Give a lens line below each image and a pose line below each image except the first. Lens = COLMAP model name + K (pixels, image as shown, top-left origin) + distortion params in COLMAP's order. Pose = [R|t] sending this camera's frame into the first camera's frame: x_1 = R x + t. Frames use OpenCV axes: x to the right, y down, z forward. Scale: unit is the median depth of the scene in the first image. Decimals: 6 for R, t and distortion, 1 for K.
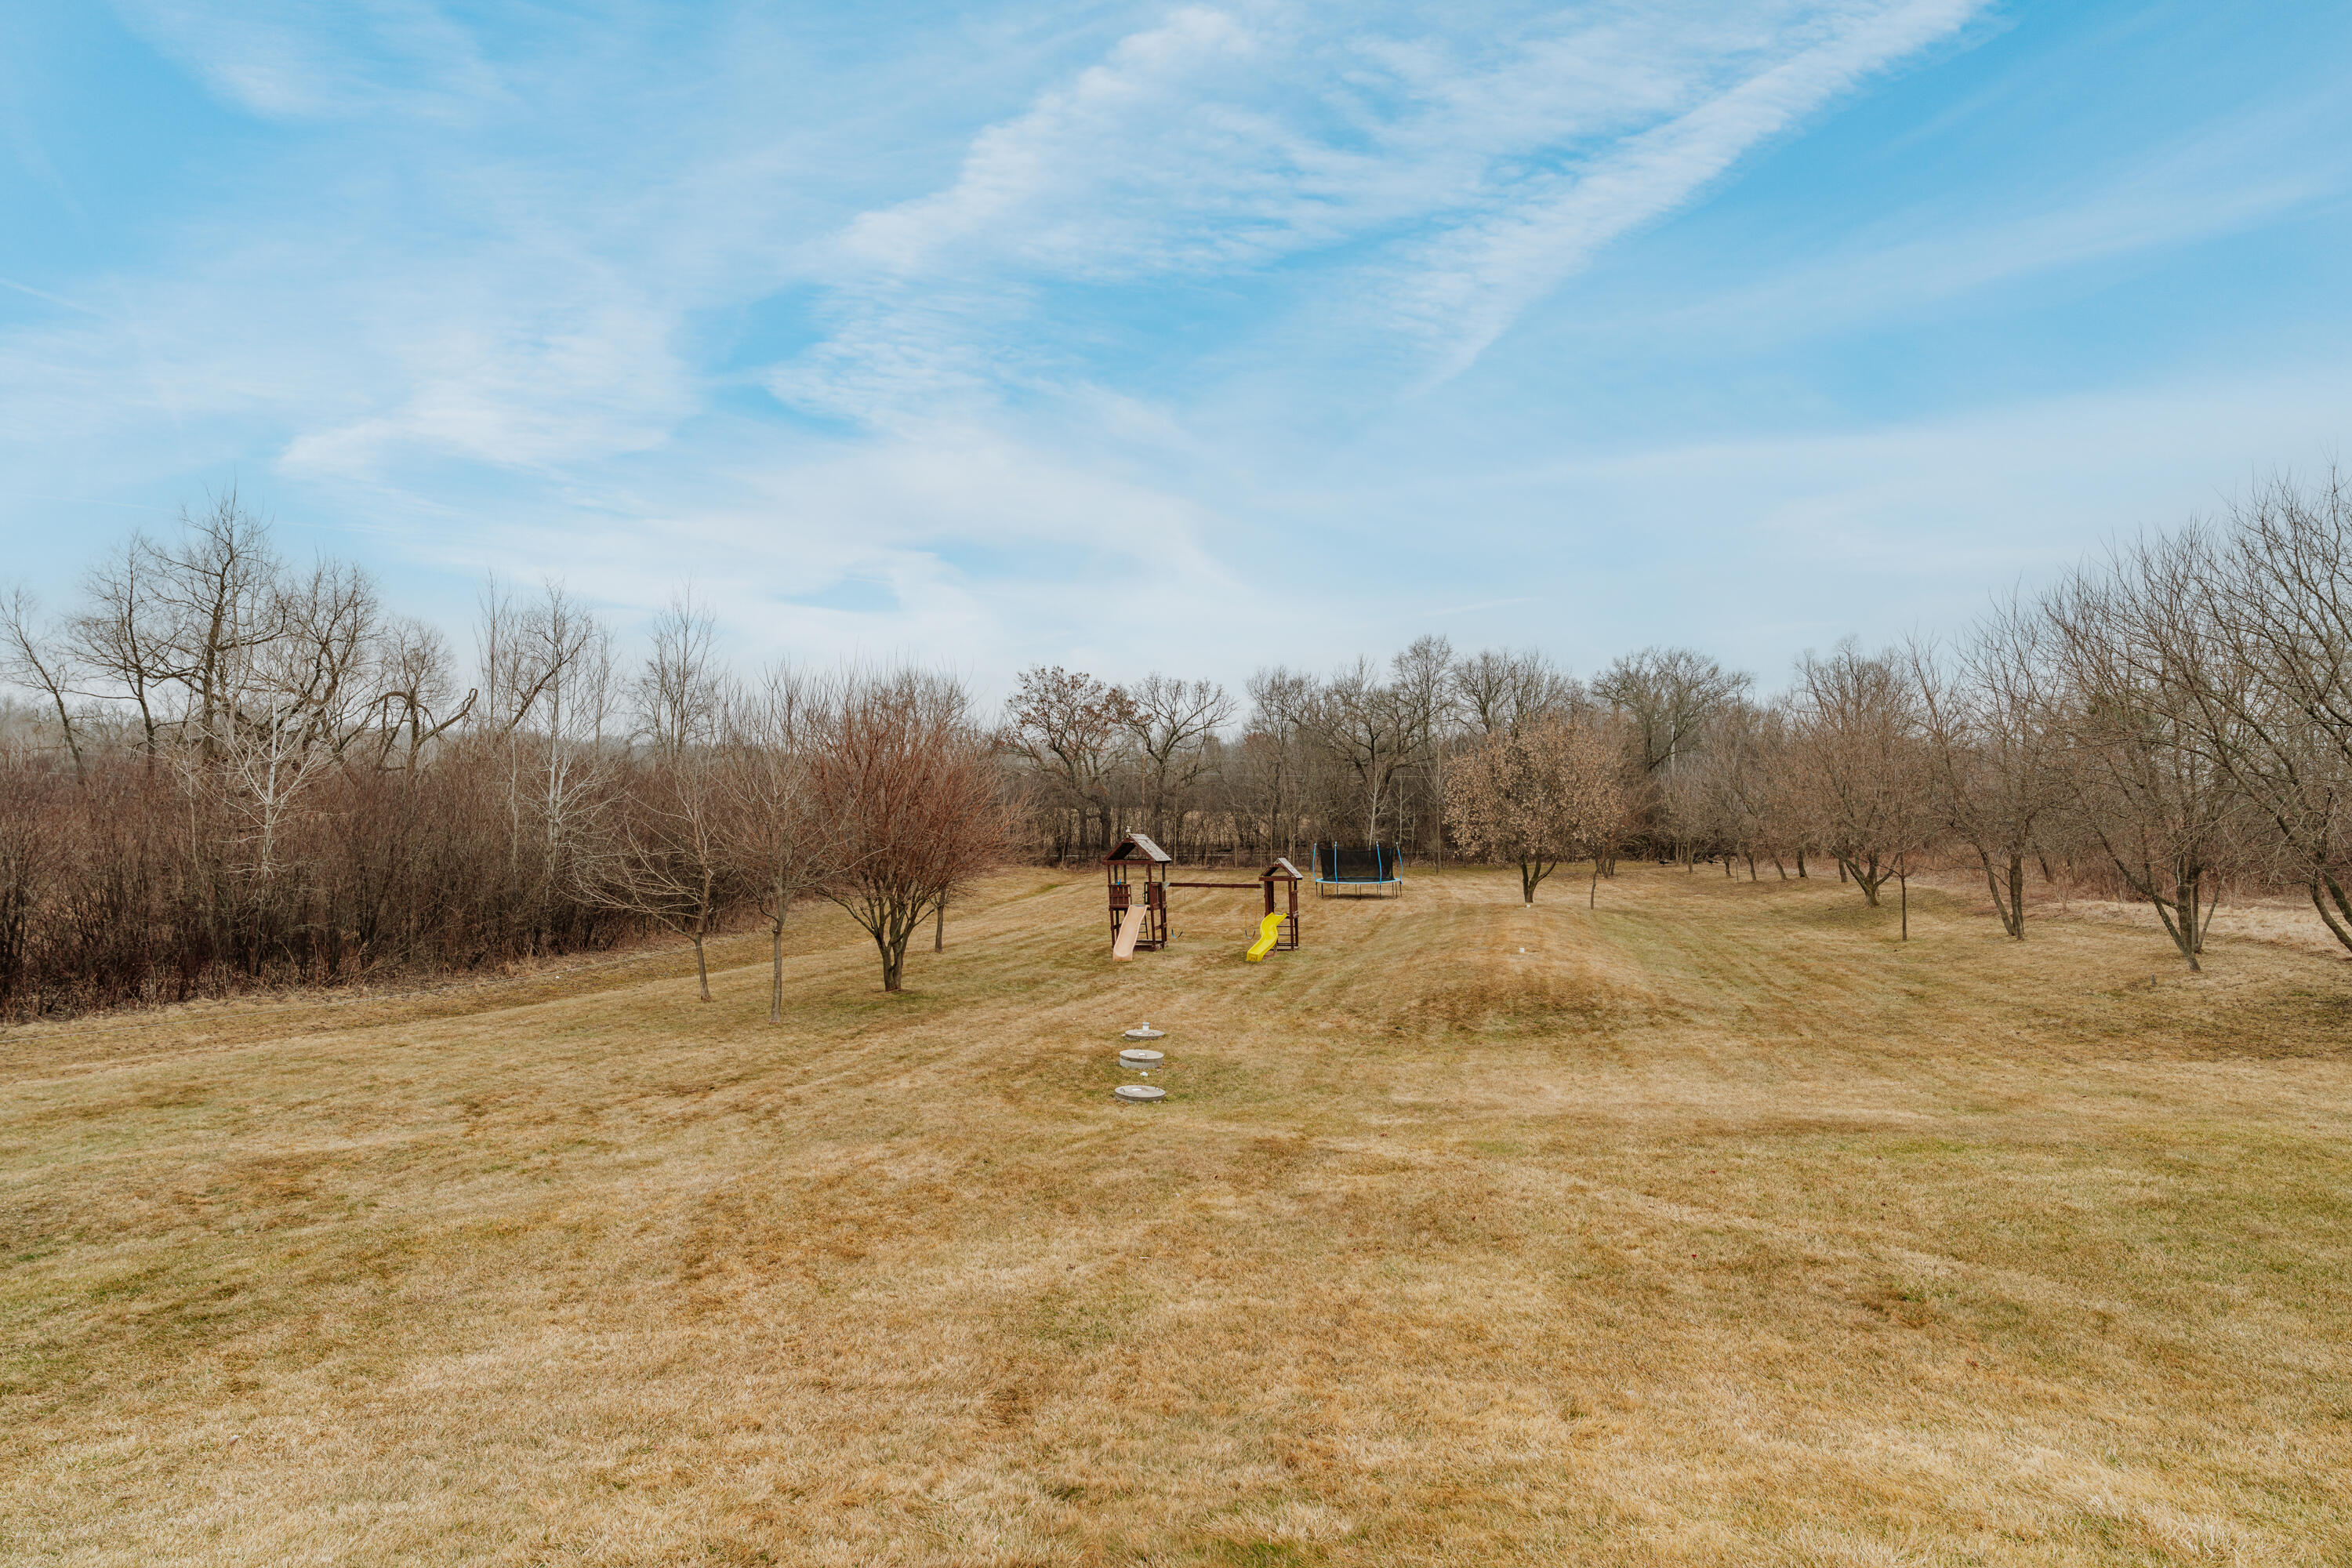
lens RADIAL K [[1261.0, 0, 1176.0], [0, 1261.0, 784.0], [0, 0, 1]] dist [-0.000517, -0.000100]
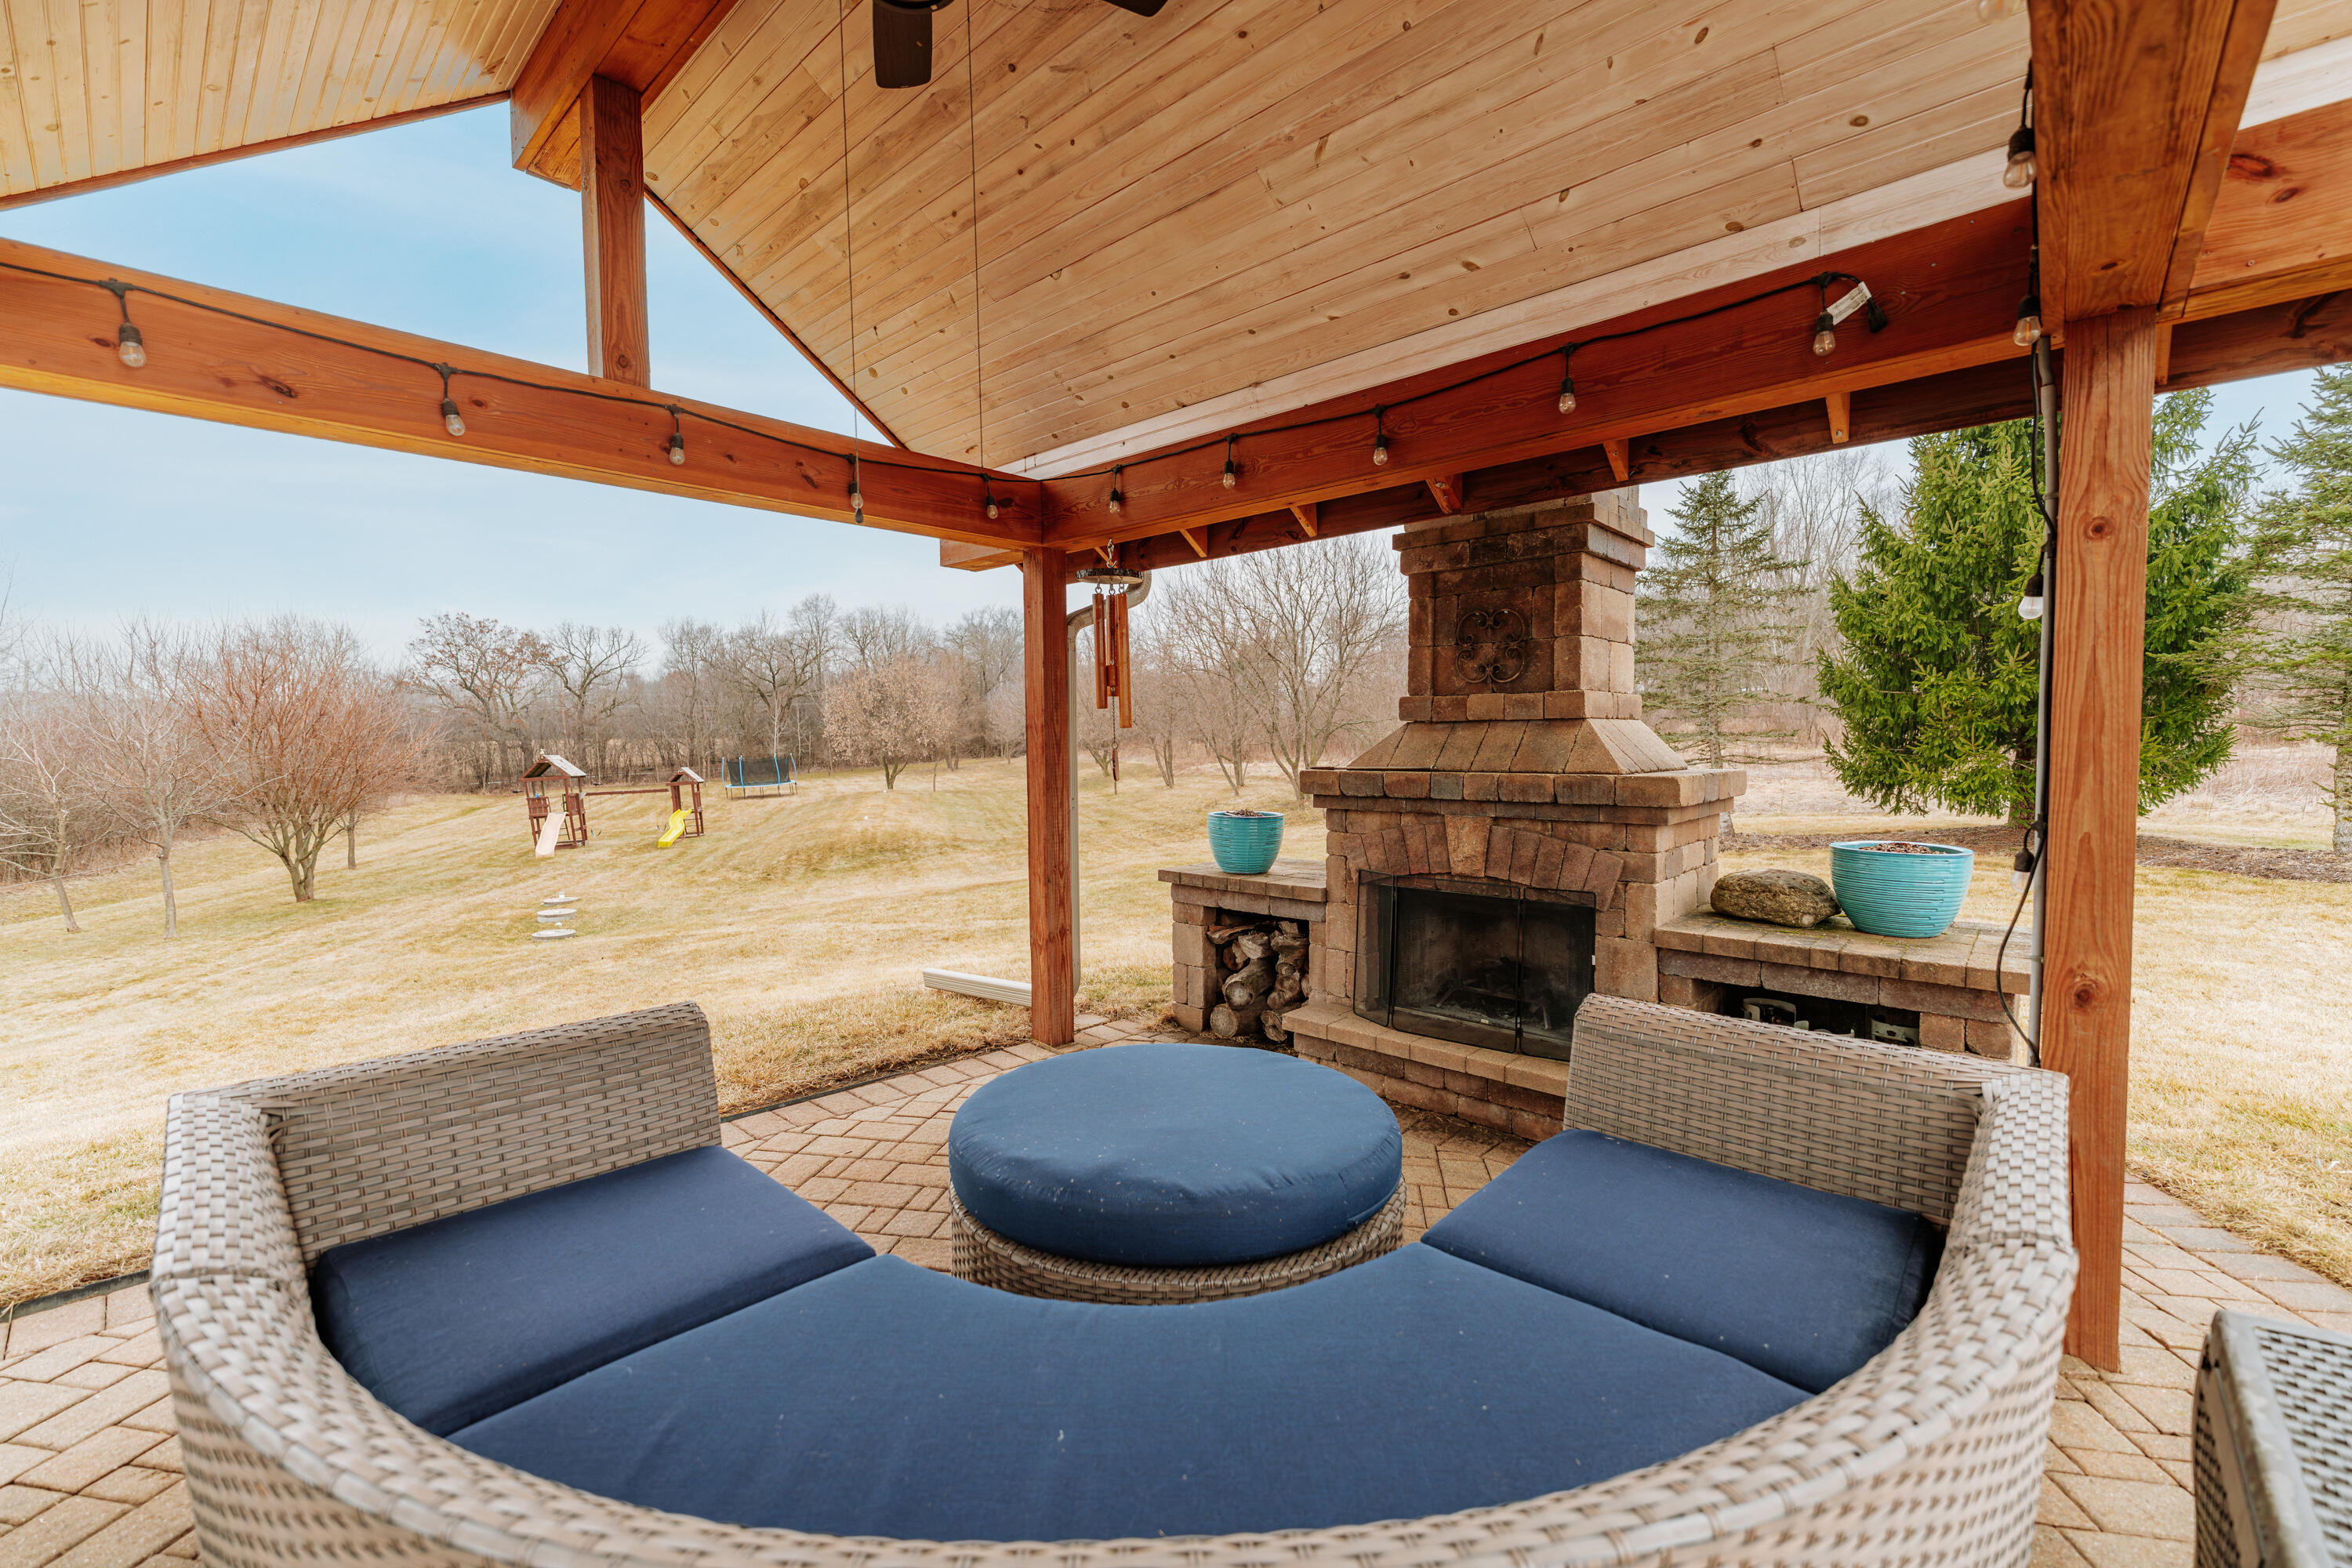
lens RADIAL K [[961.4, 0, 1176.0], [0, 961.4, 784.0], [0, 0, 1]] dist [-0.006001, 0.000079]
pose [[0.859390, -0.070066, 0.506497, 0.015591], [0.030193, 0.995792, 0.086524, 0.005145], [-0.510428, -0.059065, 0.857889, -0.099773]]
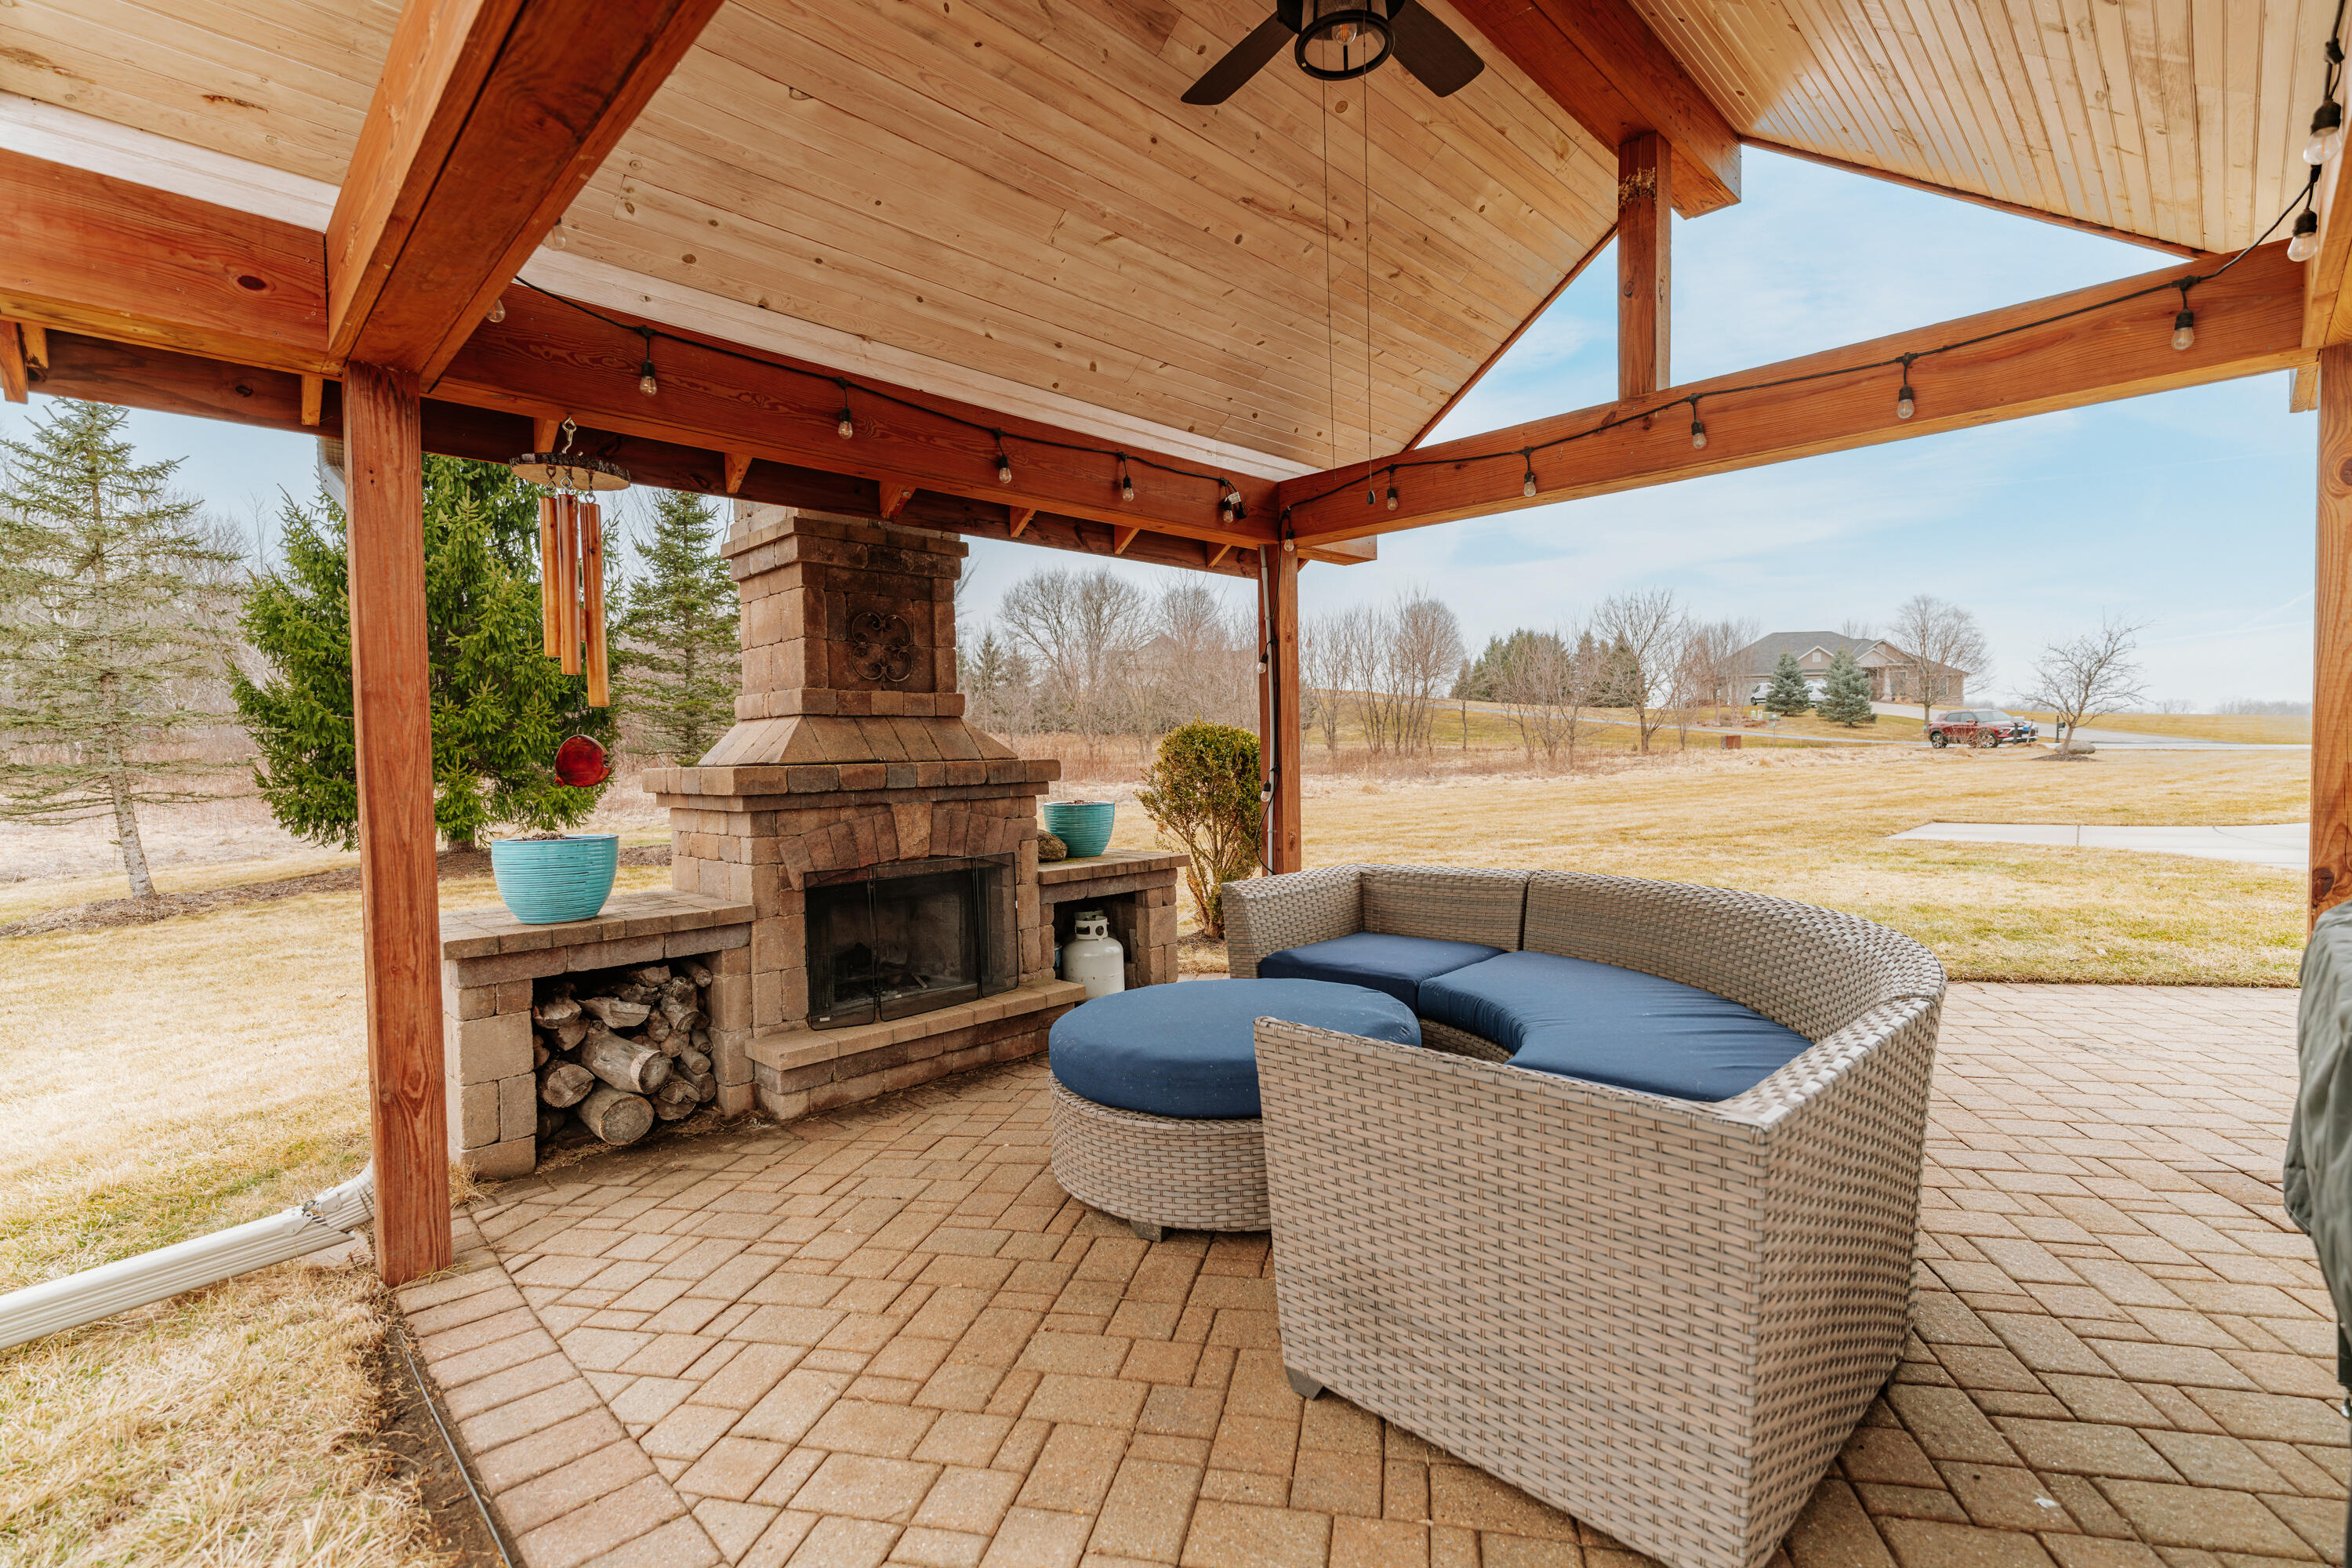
lens RADIAL K [[1050.2, 0, 1176.0], [0, 1050.2, 784.0], [0, 0, 1]] dist [-0.004052, -0.000341]
pose [[-0.468636, -0.055390, 0.881653, -0.019370], [-0.018233, 0.998426, 0.053035, 0.008476], [-0.883203, 0.008779, -0.468909, -0.016223]]
